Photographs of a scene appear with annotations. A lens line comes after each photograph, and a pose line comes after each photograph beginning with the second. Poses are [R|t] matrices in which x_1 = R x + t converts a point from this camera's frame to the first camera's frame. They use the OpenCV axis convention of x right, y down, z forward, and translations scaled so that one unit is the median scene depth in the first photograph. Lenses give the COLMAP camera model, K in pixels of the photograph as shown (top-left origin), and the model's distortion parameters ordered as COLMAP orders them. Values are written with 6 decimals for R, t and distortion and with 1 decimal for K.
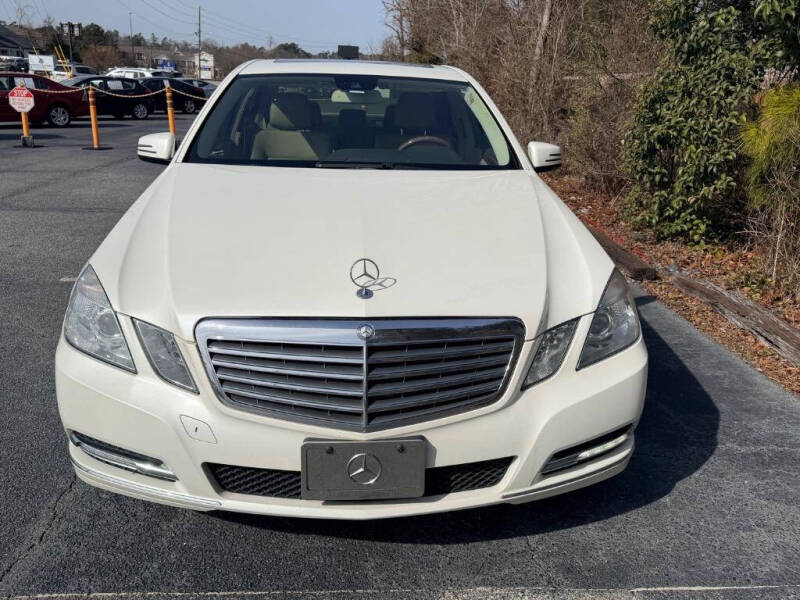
lens RADIAL K [[651.5, 0, 423.1], [0, 651.5, 291.1], [0, 0, 1]] dist [0.034541, -0.028657]
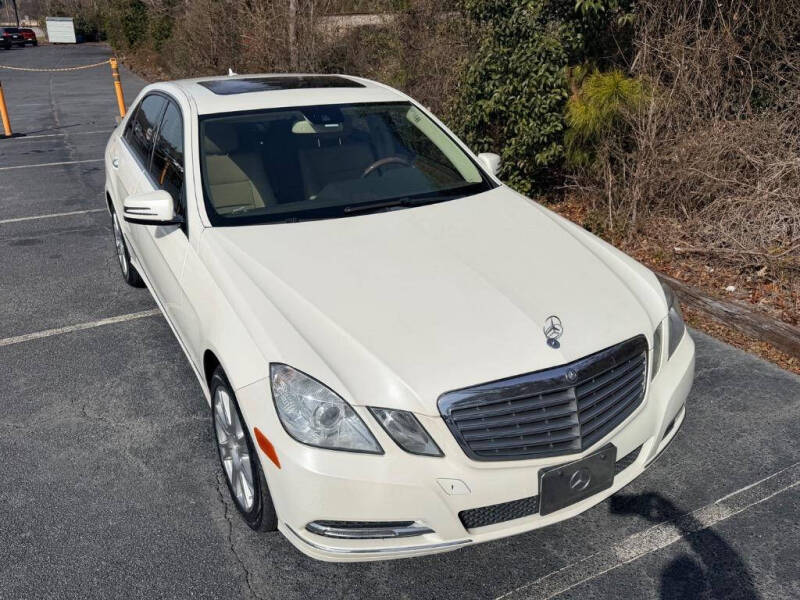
lens RADIAL K [[651.5, 0, 405.9], [0, 651.5, 297.2], [0, 0, 1]] dist [0.034541, -0.028657]
pose [[0.912379, -0.188323, 0.363456, -0.274464], [0.151239, 0.980148, 0.128204, -0.099235], [-0.380384, -0.062002, 0.922748, -0.008133]]
